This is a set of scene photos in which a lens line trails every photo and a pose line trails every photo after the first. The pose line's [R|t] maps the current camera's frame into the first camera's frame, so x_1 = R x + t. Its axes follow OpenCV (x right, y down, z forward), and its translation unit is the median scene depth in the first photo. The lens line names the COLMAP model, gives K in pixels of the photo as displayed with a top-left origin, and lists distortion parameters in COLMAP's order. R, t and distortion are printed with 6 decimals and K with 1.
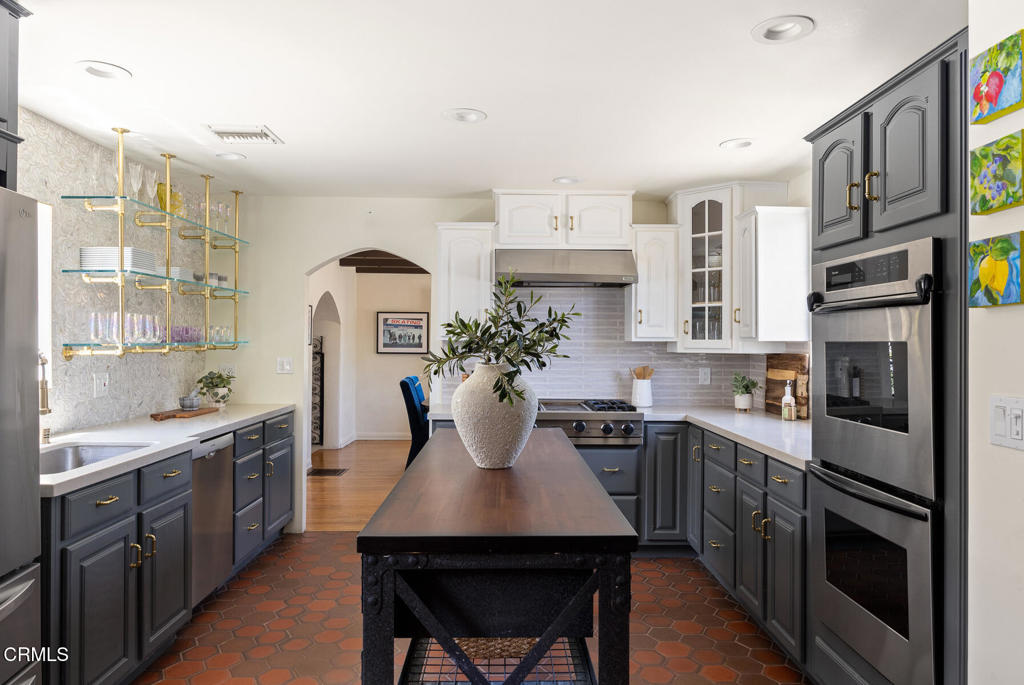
lens RADIAL K [[666.7, 0, 512.6], [0, 666.7, 338.9], [0, 0, 1]] dist [-0.002547, -0.001283]
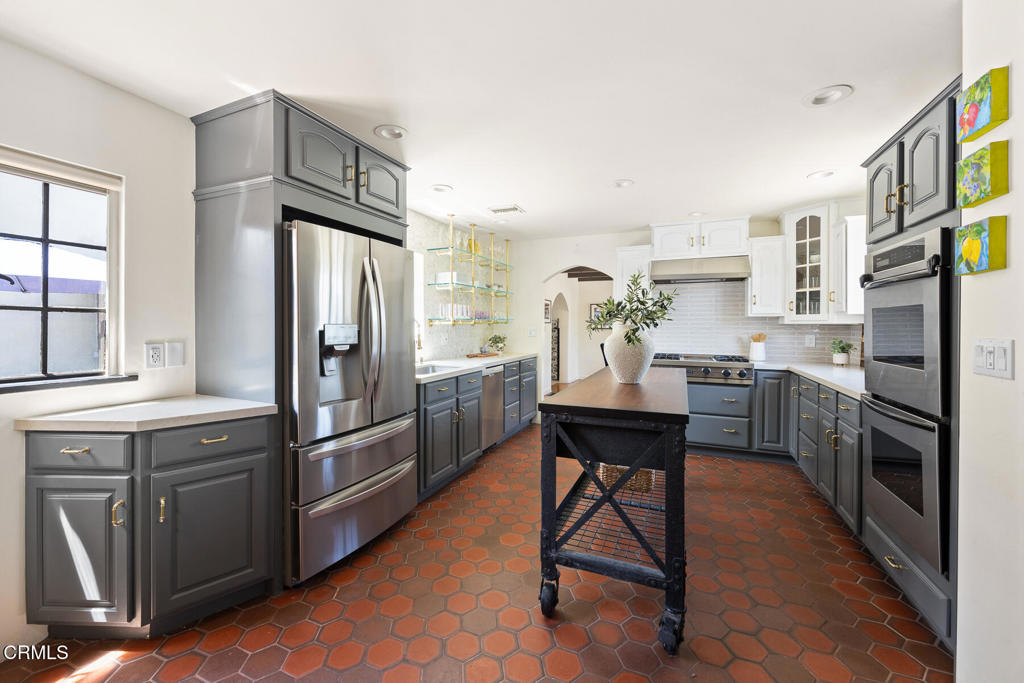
lens RADIAL K [[408.2, 0, 506.3], [0, 408.2, 328.1], [0, 0, 1]] dist [-0.001517, -0.000291]
pose [[0.909915, -0.000774, -0.414794, 0.086807], [0.005651, 0.999929, 0.010530, 0.022855], [0.414756, -0.011926, 0.909854, -0.078937]]
